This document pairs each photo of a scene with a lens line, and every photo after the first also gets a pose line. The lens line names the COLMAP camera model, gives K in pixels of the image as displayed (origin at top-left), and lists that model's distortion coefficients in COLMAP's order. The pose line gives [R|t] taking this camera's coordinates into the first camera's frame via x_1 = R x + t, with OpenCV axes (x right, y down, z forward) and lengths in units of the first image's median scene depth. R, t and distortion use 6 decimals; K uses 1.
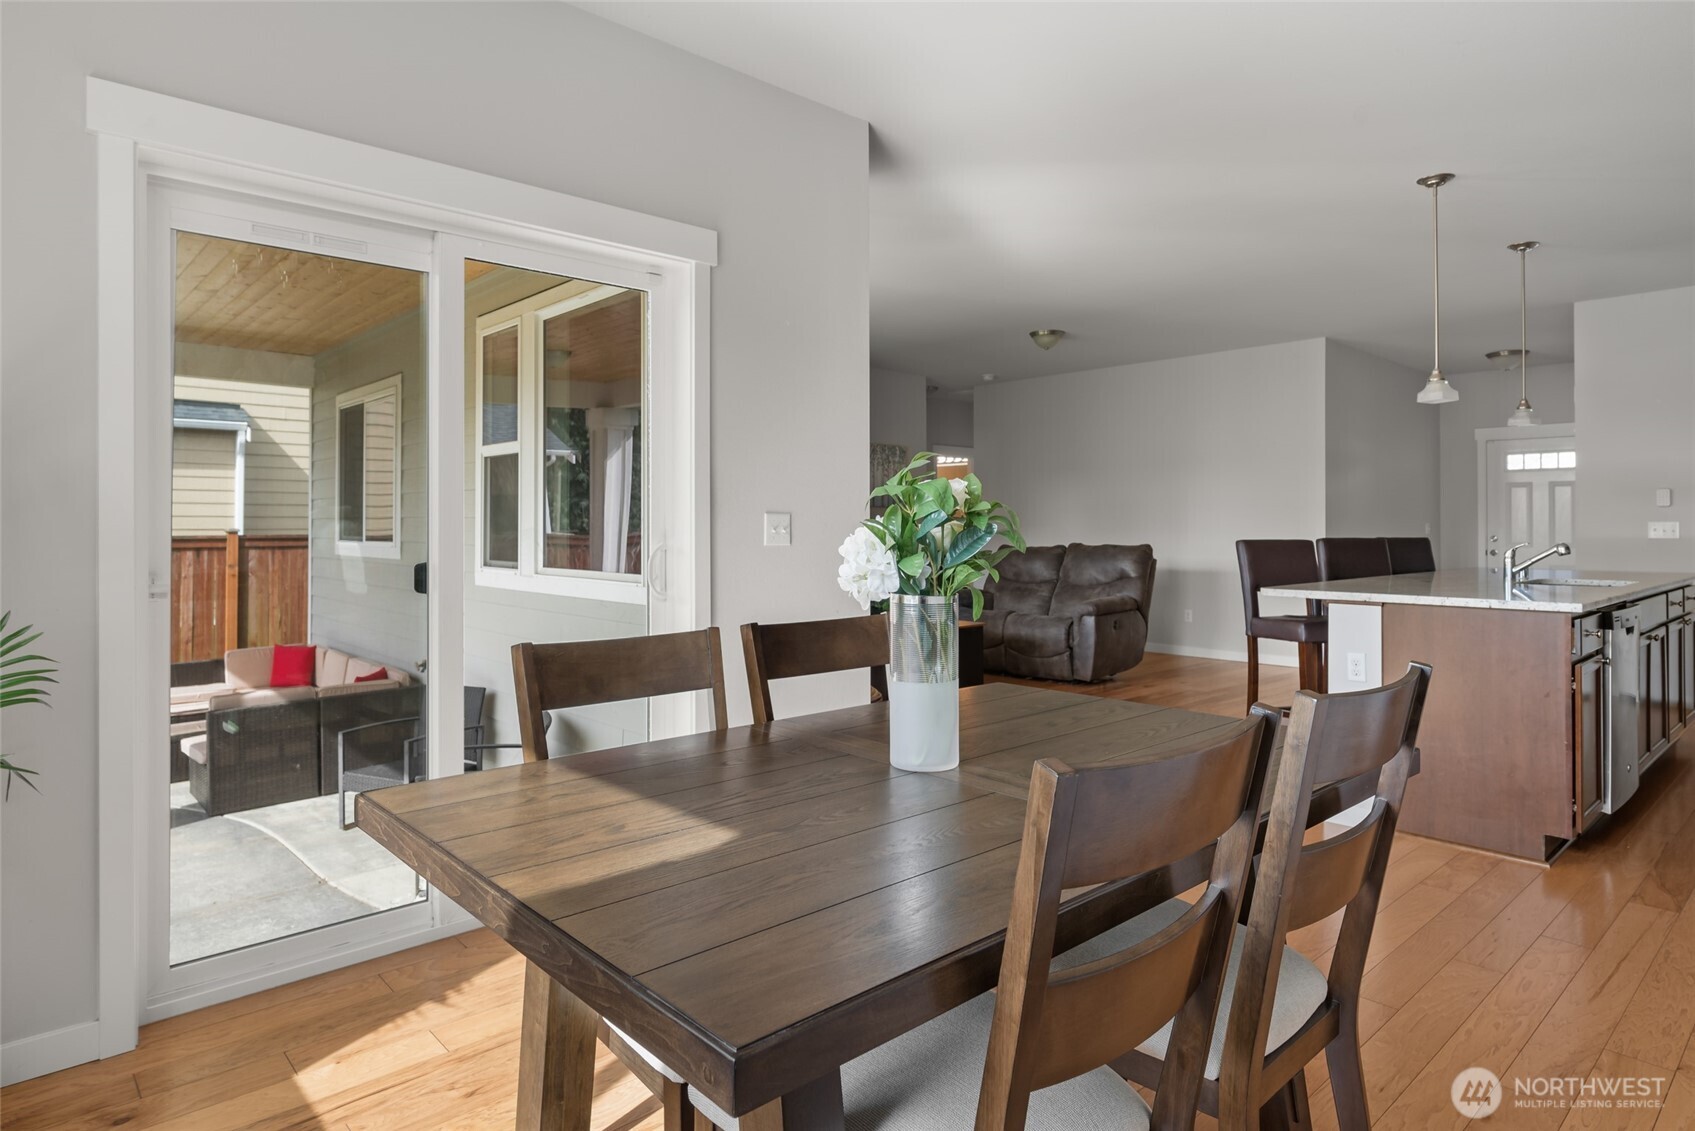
lens RADIAL K [[958.4, 0, 856.8], [0, 958.4, 514.1], [0, 0, 1]] dist [0.002404, 0.000668]
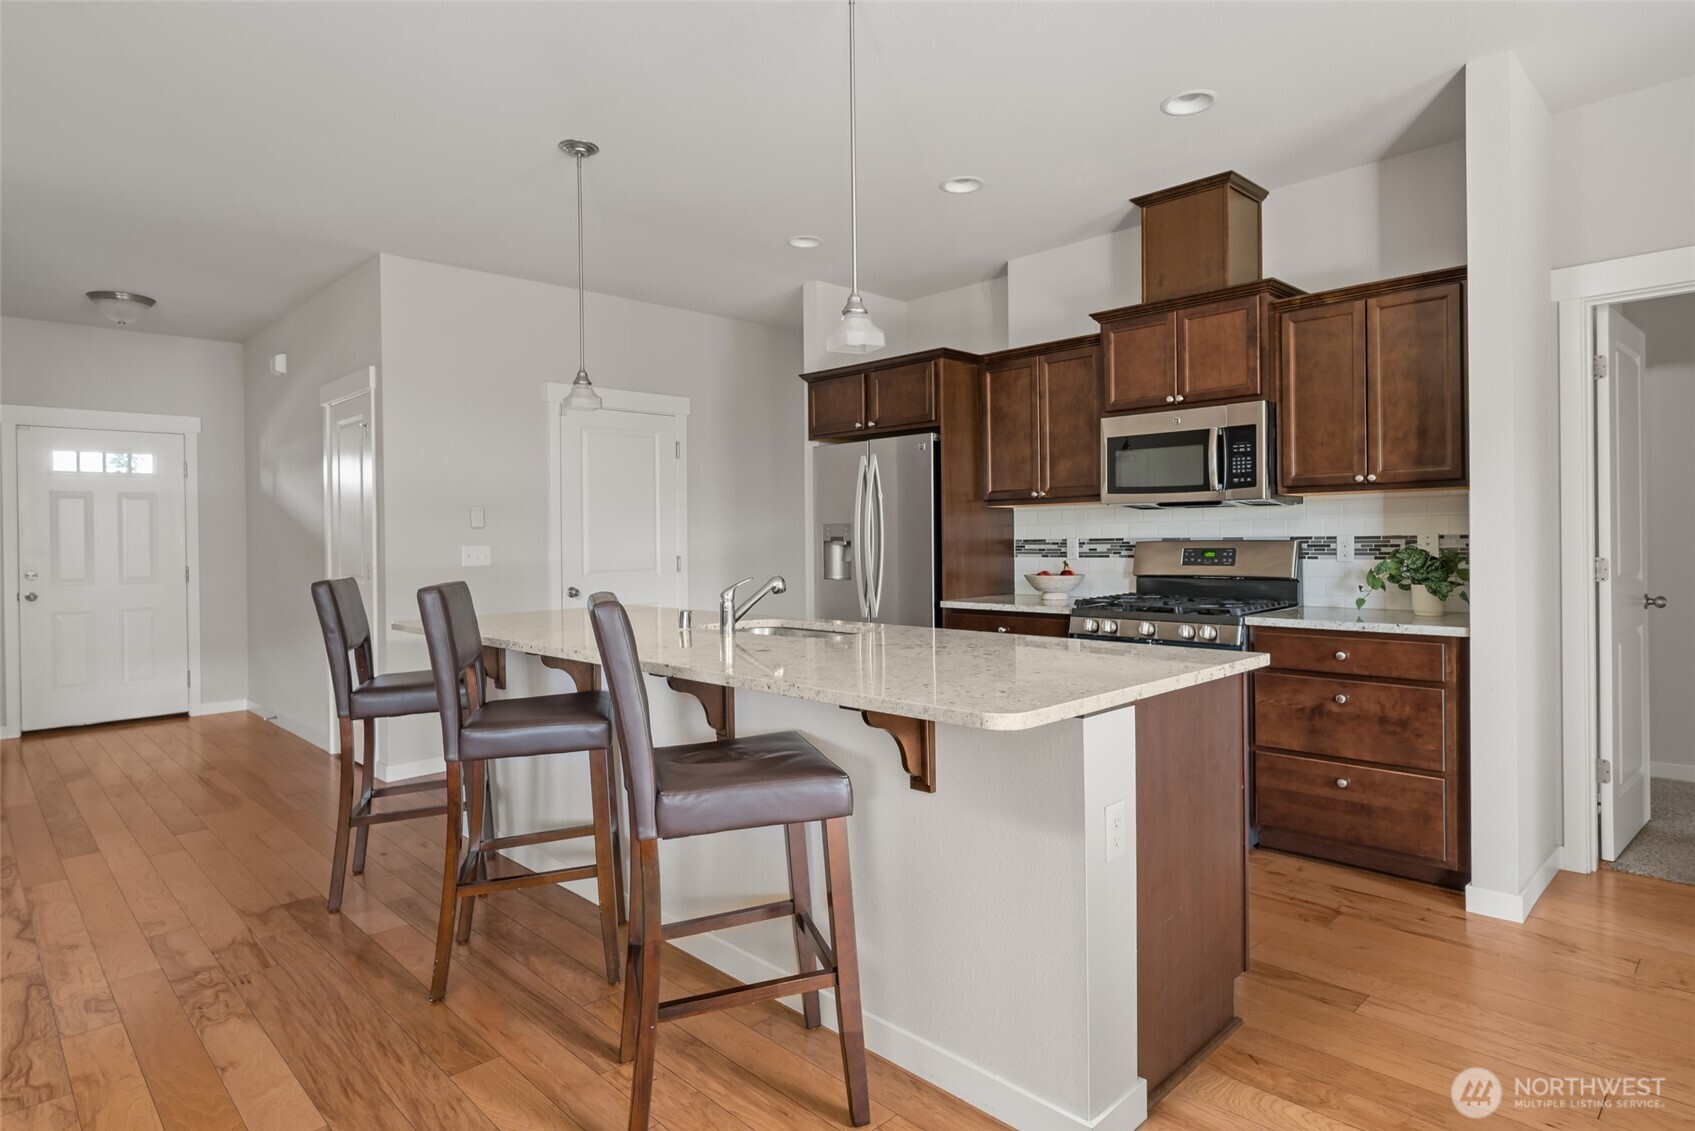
lens RADIAL K [[943.8, 0, 852.4], [0, 943.8, 535.0], [0, 0, 1]] dist [0.002925, 0.000456]
pose [[-0.024414, -0.000872, 0.999702, 0.005826], [0.004024, 0.999991, 0.000971, -0.000534], [-0.999694, 0.004046, -0.024410, 0.575627]]
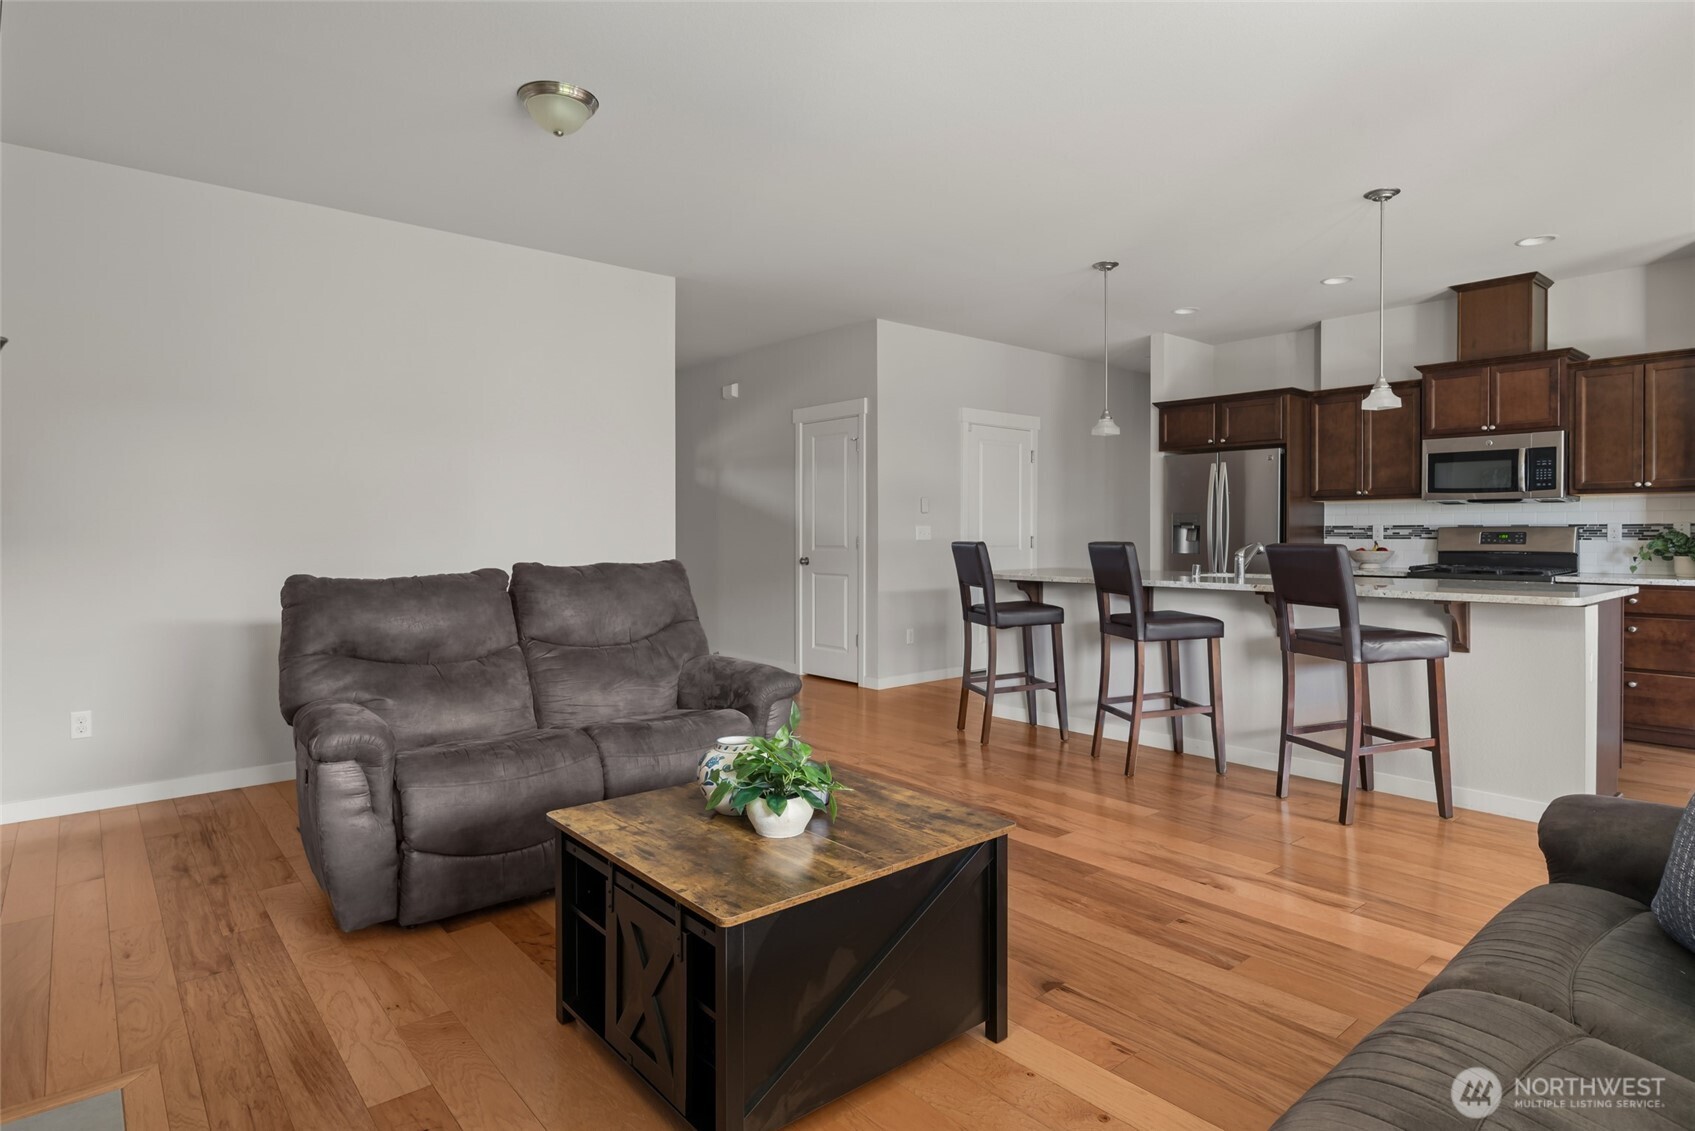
lens RADIAL K [[923.4, 0, 849.0], [0, 923.4, 533.1], [0, 0, 1]] dist [0.002127, -0.000406]
pose [[0.042033, -0.004827, 0.999105, -0.241200], [-0.008591, 0.999950, 0.005192, 0.010358], [-0.999079, -0.008802, 0.041989, 0.869064]]
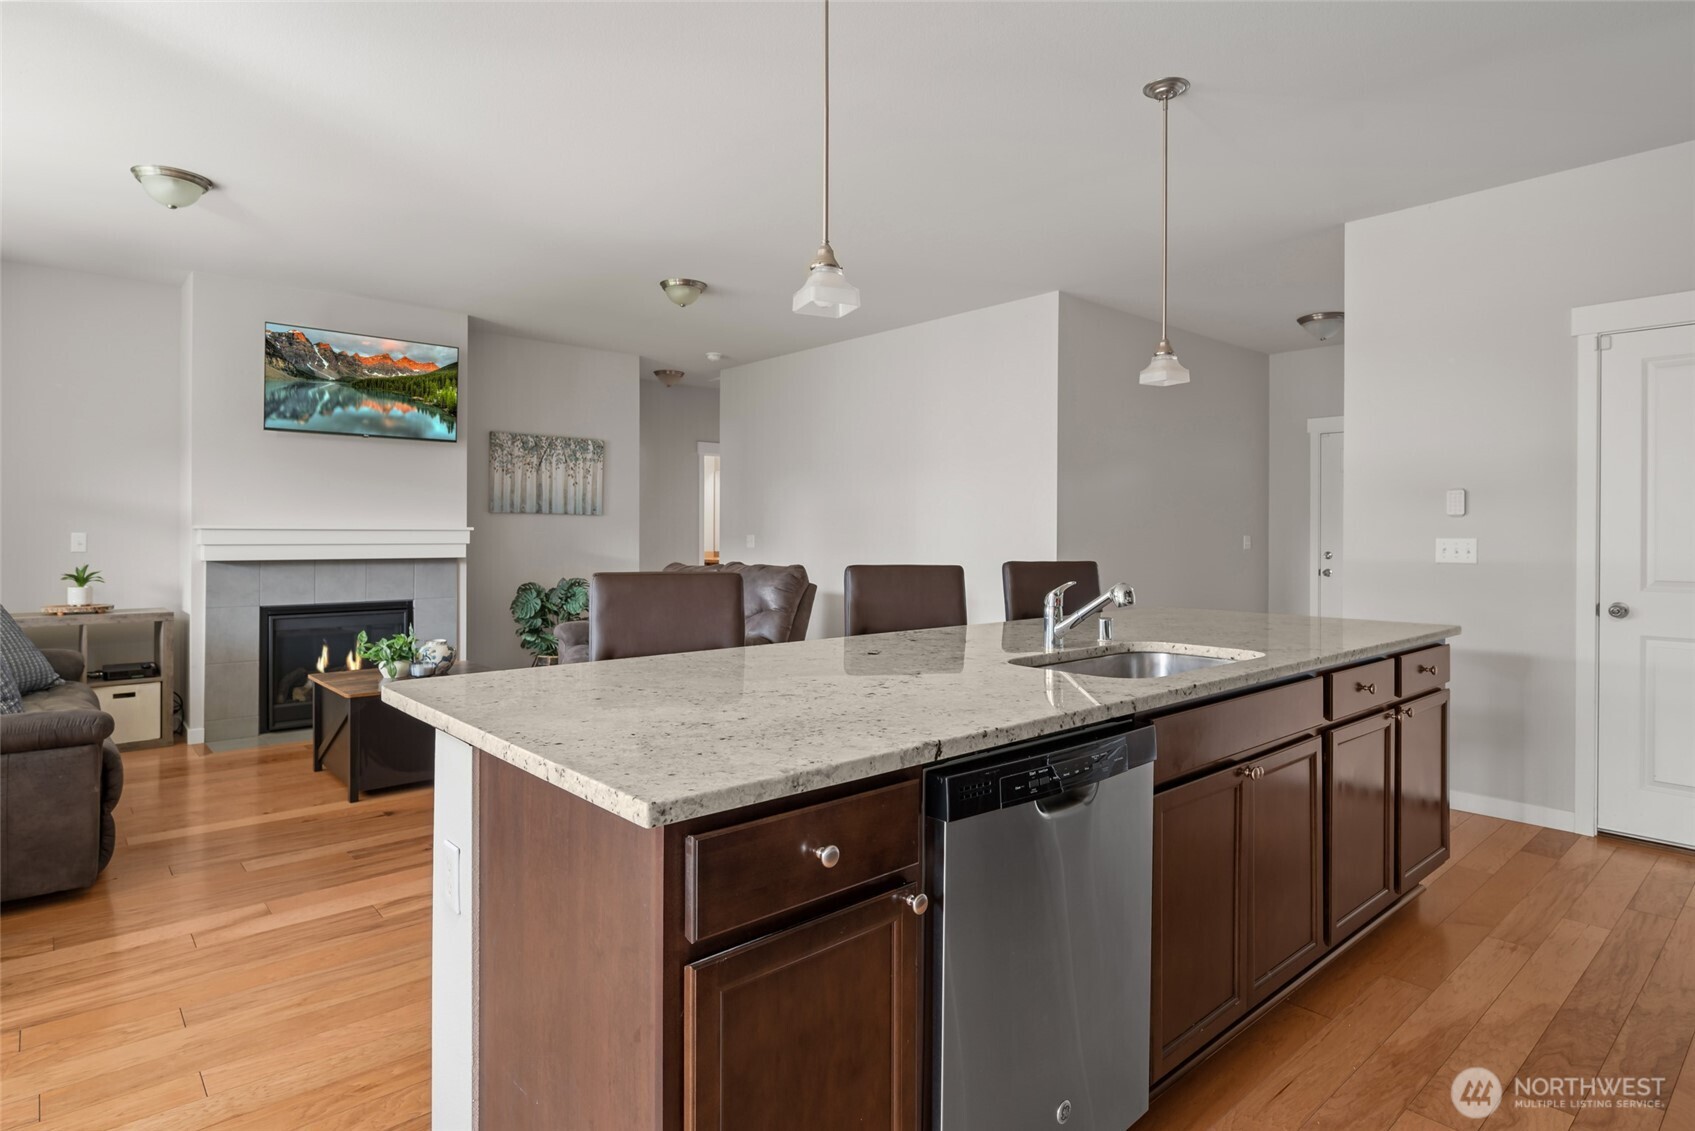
lens RADIAL K [[909.7, 0, 855.3], [0, 909.7, 534.4], [0, 0, 1]] dist [0.002067, 0.000962]
pose [[0.999836, 0.001900, -0.018012, 0.356511], [-0.001647, 0.999900, 0.014058, -0.002361], [0.018037, -0.014026, 0.999739, 0.291764]]
